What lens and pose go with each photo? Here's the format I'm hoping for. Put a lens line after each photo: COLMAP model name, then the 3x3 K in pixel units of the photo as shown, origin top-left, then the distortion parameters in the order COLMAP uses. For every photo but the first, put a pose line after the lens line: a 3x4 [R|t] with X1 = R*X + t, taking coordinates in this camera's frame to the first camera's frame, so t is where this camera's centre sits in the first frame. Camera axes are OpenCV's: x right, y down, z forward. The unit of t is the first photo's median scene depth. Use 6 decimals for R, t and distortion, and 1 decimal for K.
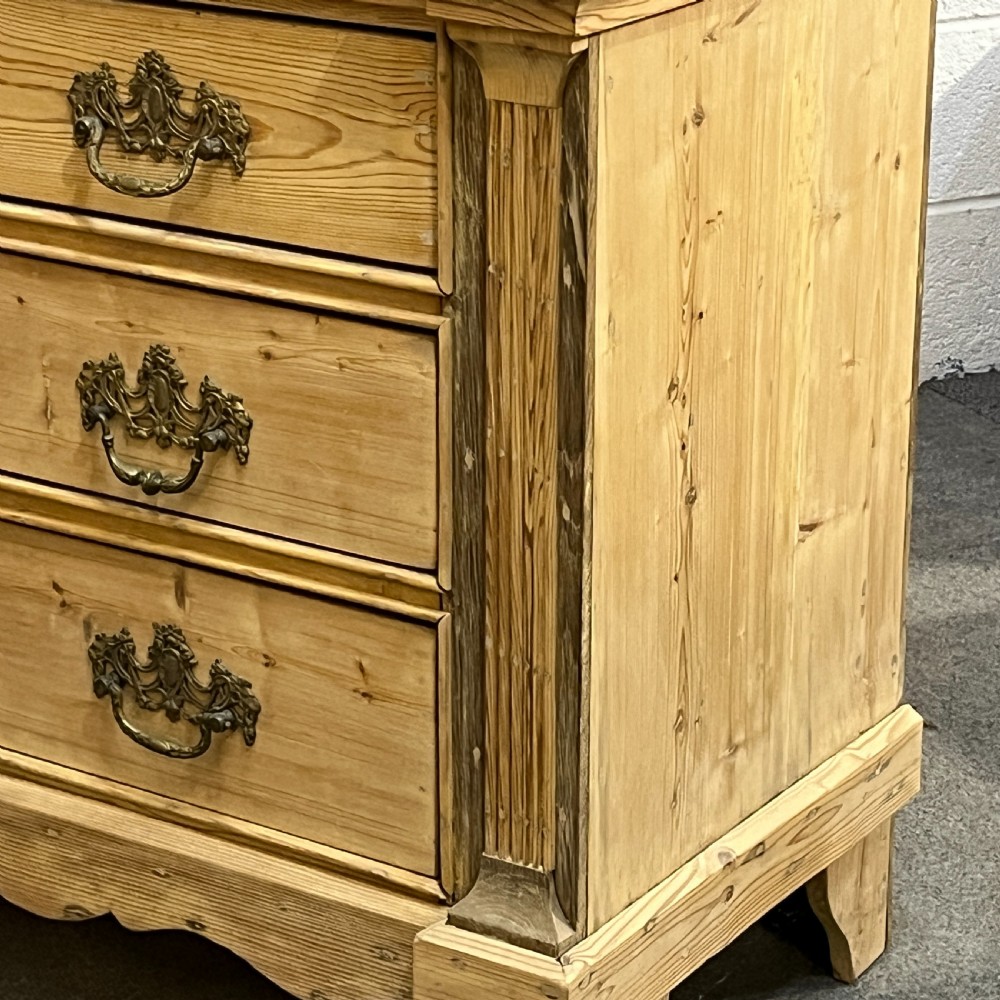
lens RADIAL K [[2985.1, 0, 499.6], [0, 2985.1, 508.4], [0, 0, 1]] dist [0.185825, 0.000000]
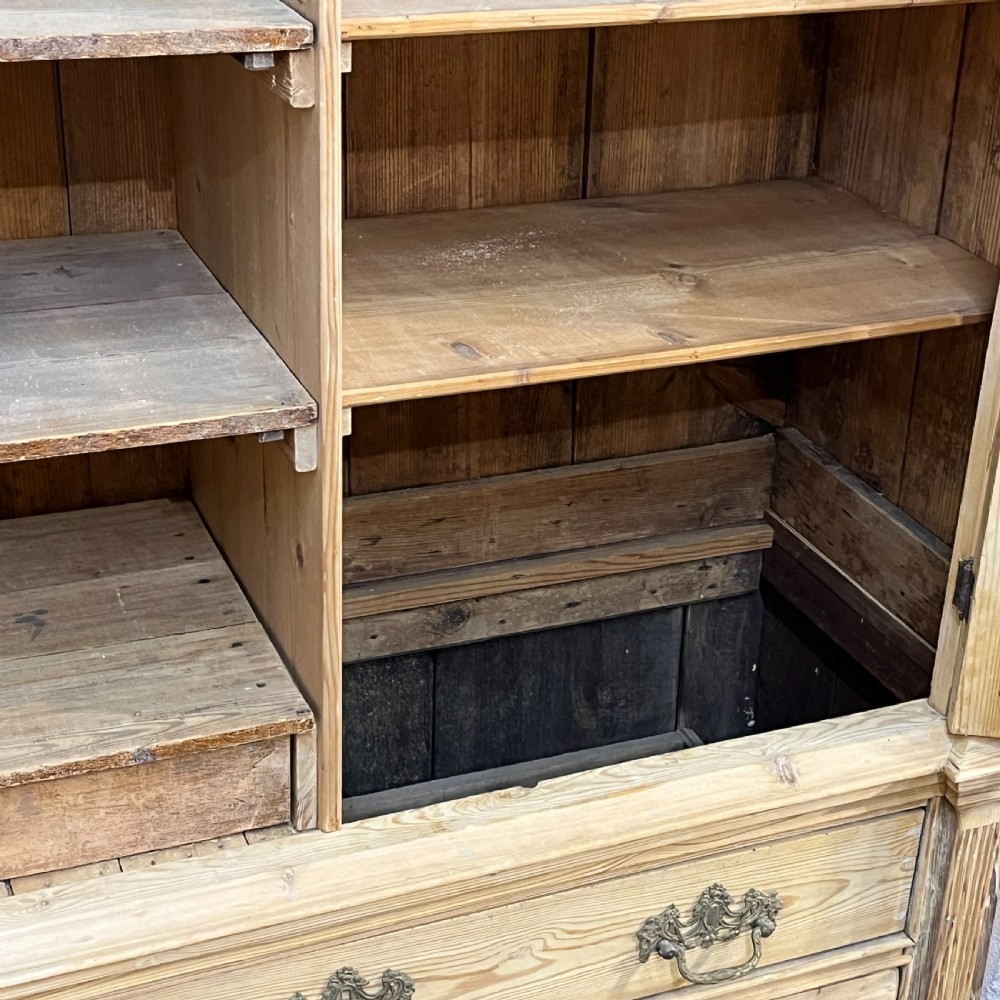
lens RADIAL K [[1853.5, 0, 500.7], [0, 1853.5, 517.7], [0, 0, 1]] dist [0.083395, 0.000000]
pose [[0.562218, -0.348434, 0.750003, -0.748152], [0.242143, 0.936520, 0.253570, -0.545110], [-0.790745, 0.039046, 0.610899, 0.520567]]
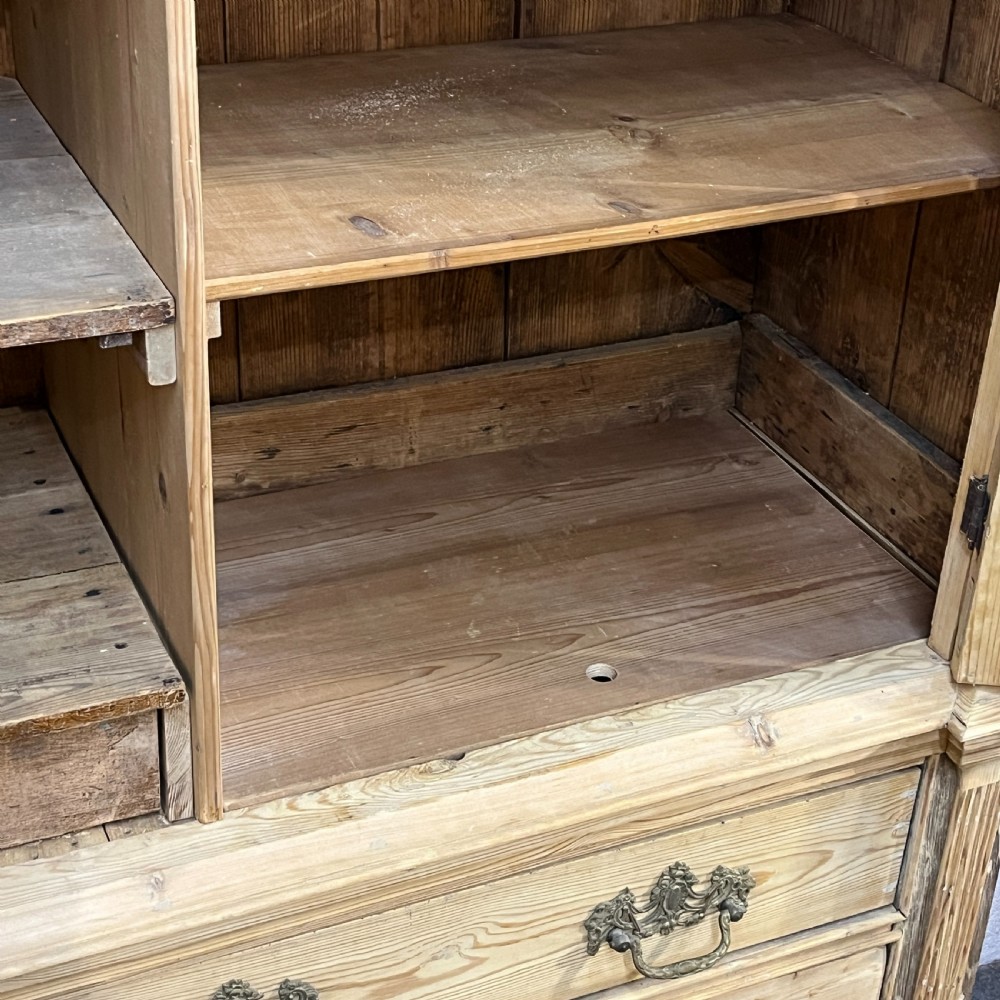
lens RADIAL K [[1853.5, 0, 484.9], [0, 1853.5, 520.9], [0, 0, 1]] dist [0.083395, 0.000000]
pose [[0.540054, -0.405603, 0.737447, -0.628259], [0.242947, 0.914042, 0.324814, -0.520259], [-0.805803, 0.003743, 0.592172, 0.603946]]
